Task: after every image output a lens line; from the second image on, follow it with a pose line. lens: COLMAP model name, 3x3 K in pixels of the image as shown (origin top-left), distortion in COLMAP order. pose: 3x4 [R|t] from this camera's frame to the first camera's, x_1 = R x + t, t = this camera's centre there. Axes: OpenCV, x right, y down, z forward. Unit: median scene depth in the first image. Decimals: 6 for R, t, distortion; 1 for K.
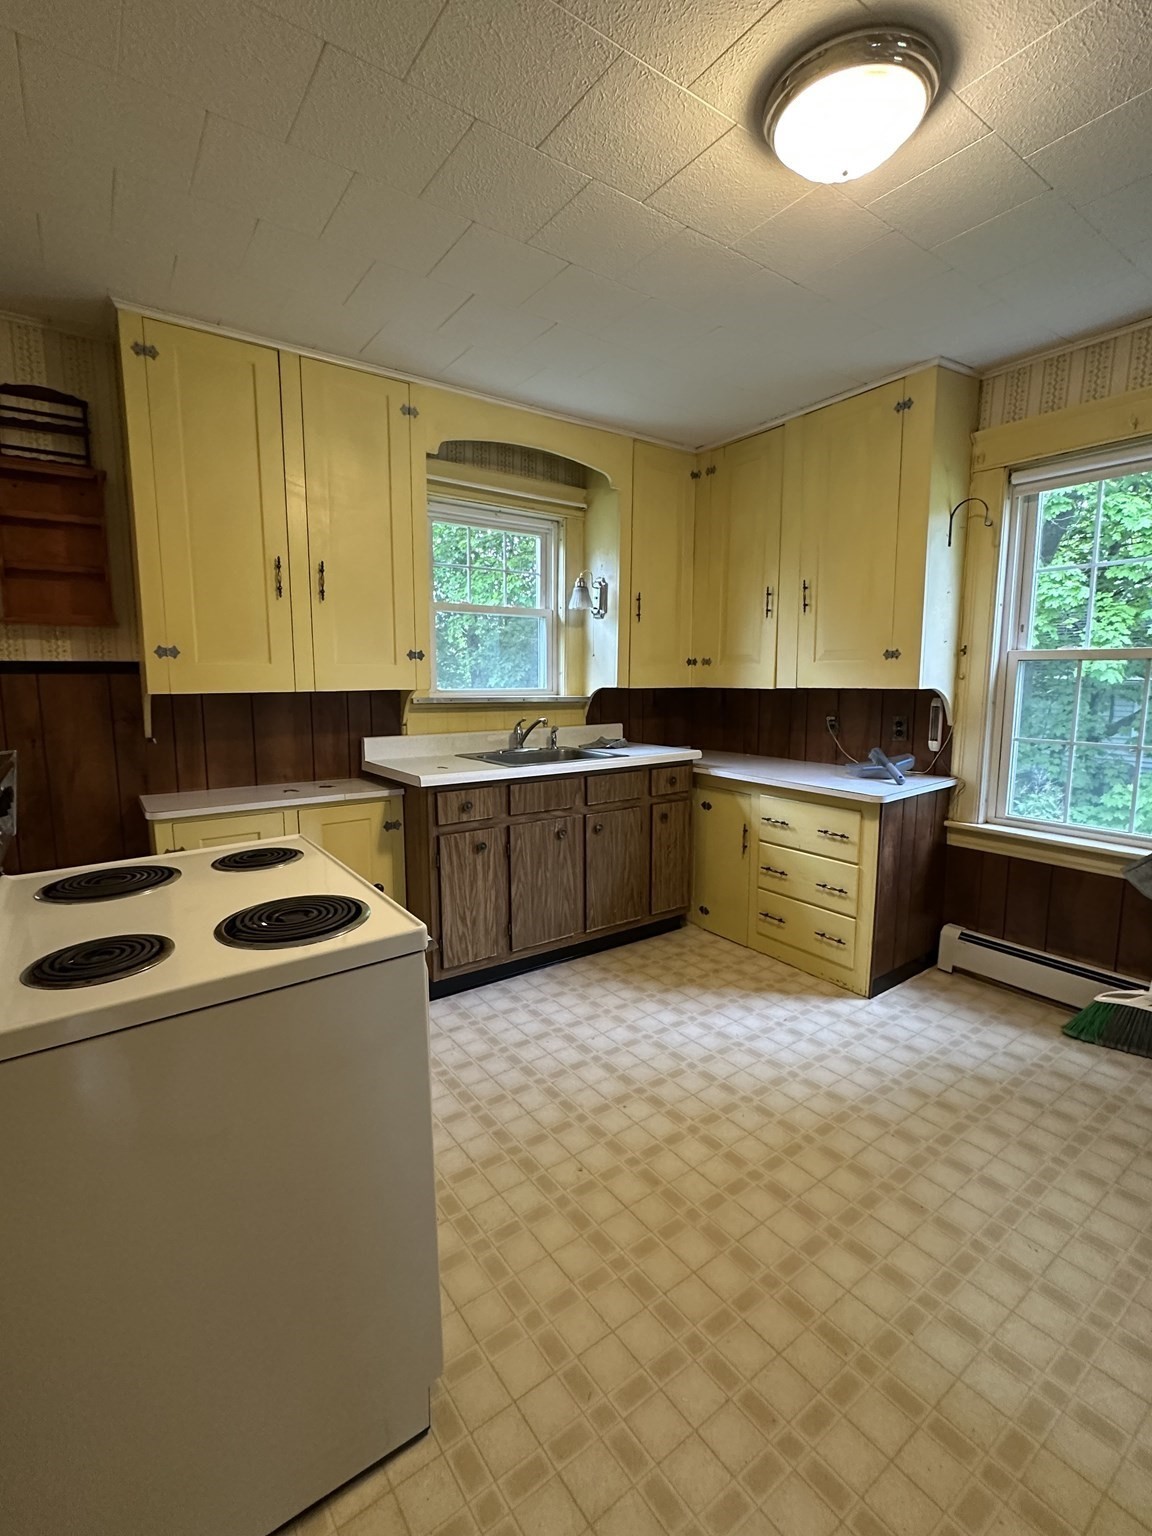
lens RADIAL K [[689.0, 0, 576.0], [0, 689.0, 768.0], [0, 0, 1]] dist [-0.006613, 0.000365]
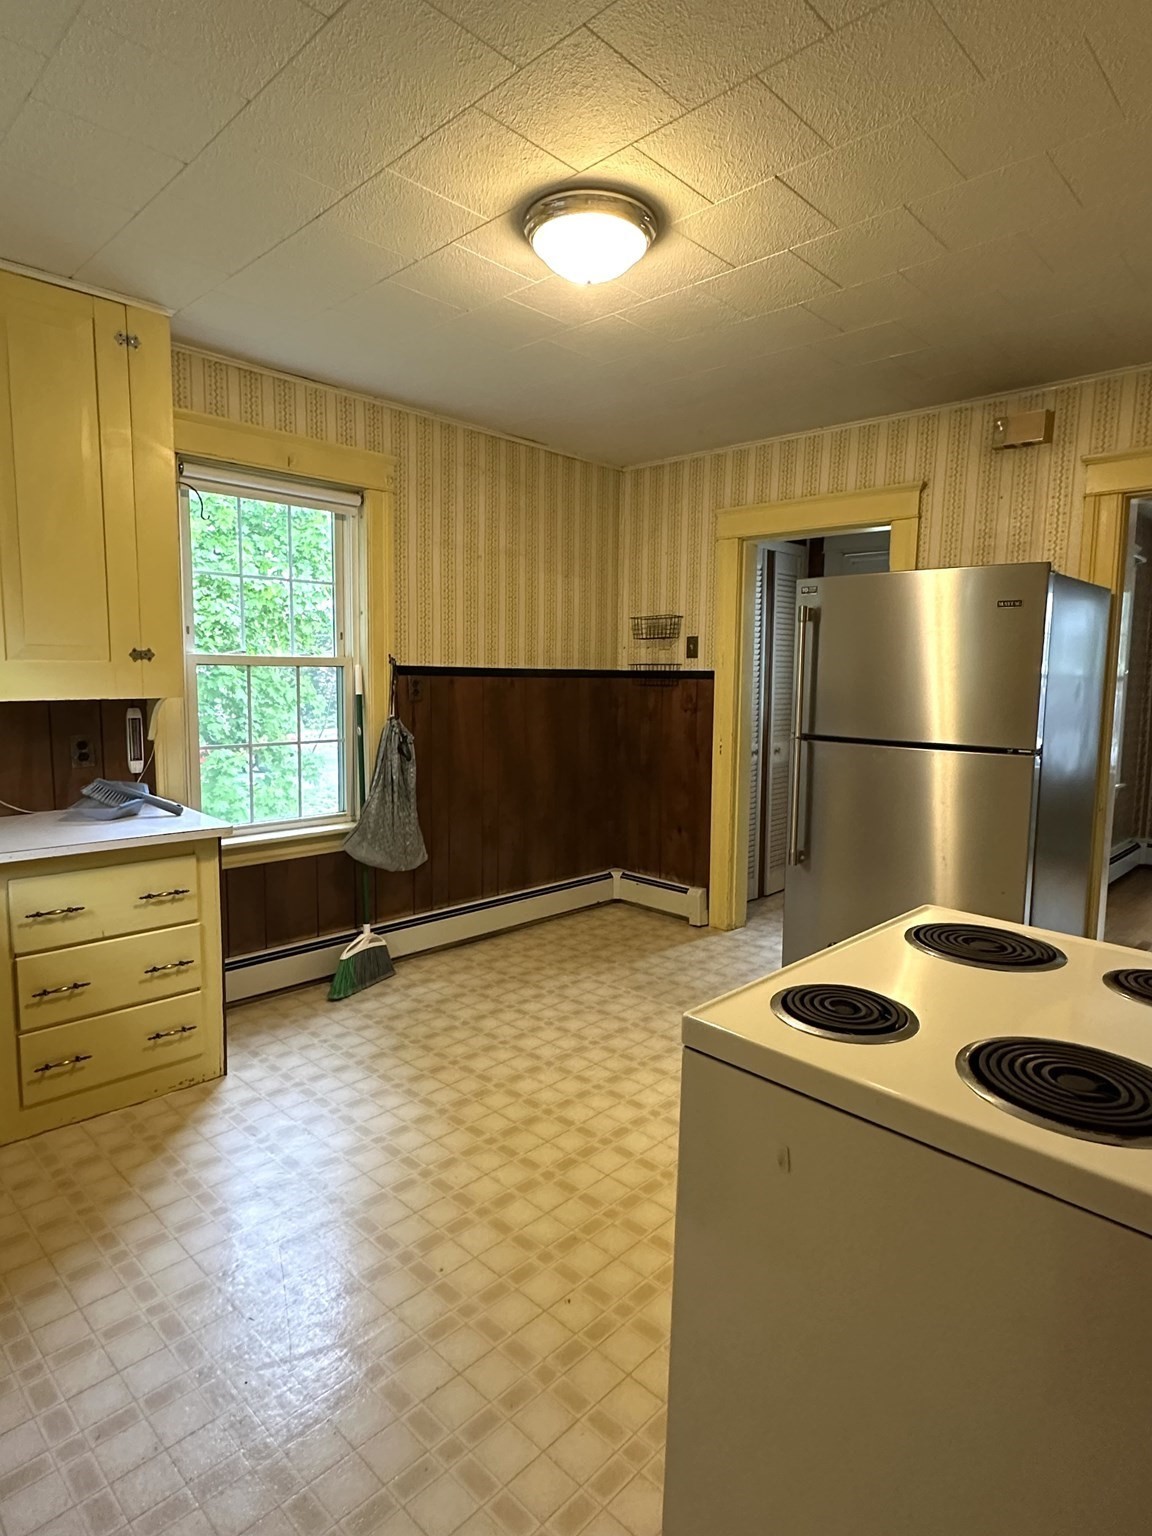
lens RADIAL K [[843.9, 0, 576.0], [0, 843.9, 768.0], [0, 0, 1]] dist [-0.004176, -0.001410]
pose [[-0.179040, -0.109087, 0.977775, -0.632649], [0.121754, 0.983738, 0.132046, -0.114072], [-0.976279, 0.142690, -0.162847, 0.751000]]
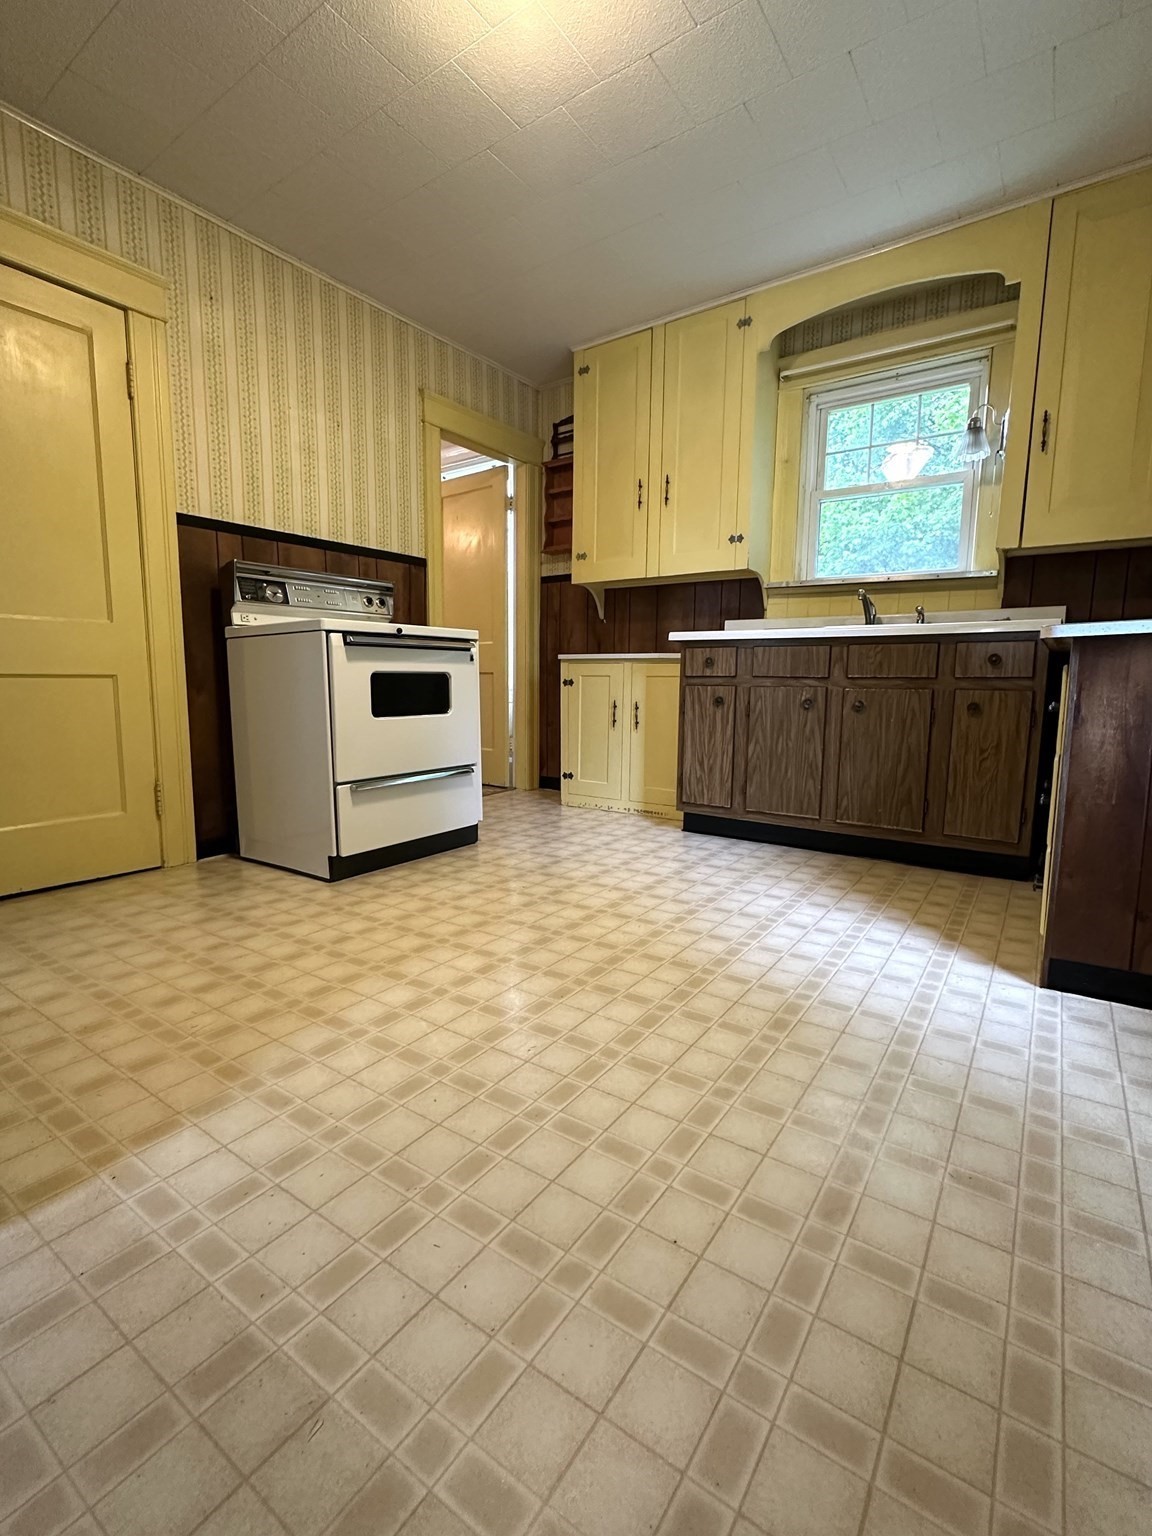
lens RADIAL K [[689.0, 0, 576.0], [0, 689.0, 768.0], [0, 0, 1]] dist [-0.006613, 0.000365]
pose [[0.329601, 0.126185, -0.935650, 0.875825], [-0.137523, 0.986875, 0.084648, 0.166681], [0.934051, 0.100774, 0.342629, 0.437595]]
